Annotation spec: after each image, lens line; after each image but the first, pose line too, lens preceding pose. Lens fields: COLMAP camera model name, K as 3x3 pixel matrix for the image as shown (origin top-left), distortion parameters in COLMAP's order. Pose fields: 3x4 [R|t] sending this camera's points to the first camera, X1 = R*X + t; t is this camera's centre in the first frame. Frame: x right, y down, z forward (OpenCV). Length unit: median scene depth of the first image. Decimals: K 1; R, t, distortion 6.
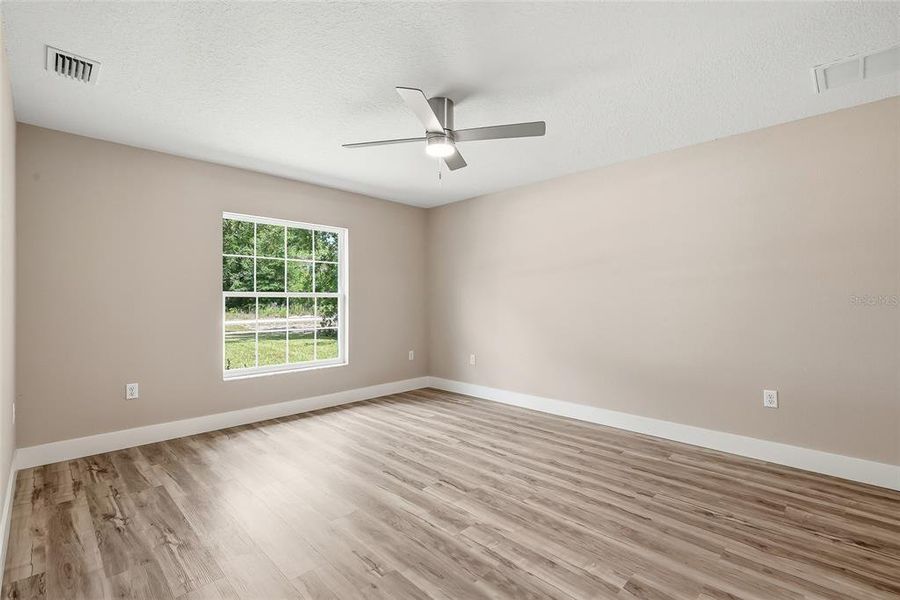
lens RADIAL K [[410.3, 0, 453.2], [0, 410.3, 305.8], [0, 0, 1]] dist [0.000229, -0.000803]
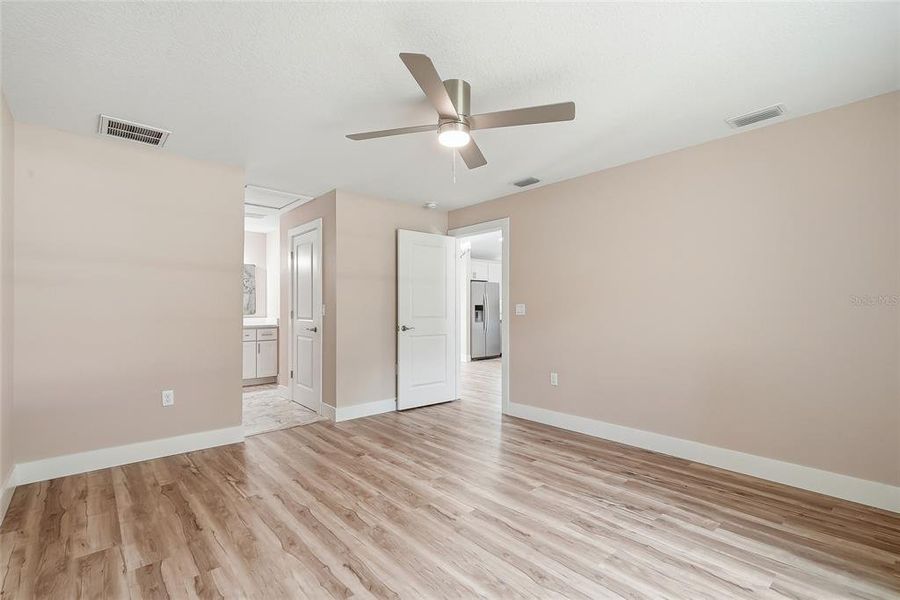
lens RADIAL K [[410.3, 0, 440.3], [0, 410.3, 306.7], [0, 0, 1]] dist [0.000229, -0.000803]
pose [[-0.995230, 0.003850, 0.097480, -0.091681], [0.005103, 0.999908, 0.012603, -0.030548], [-0.097422, 0.013041, -0.995158, 1.958389]]
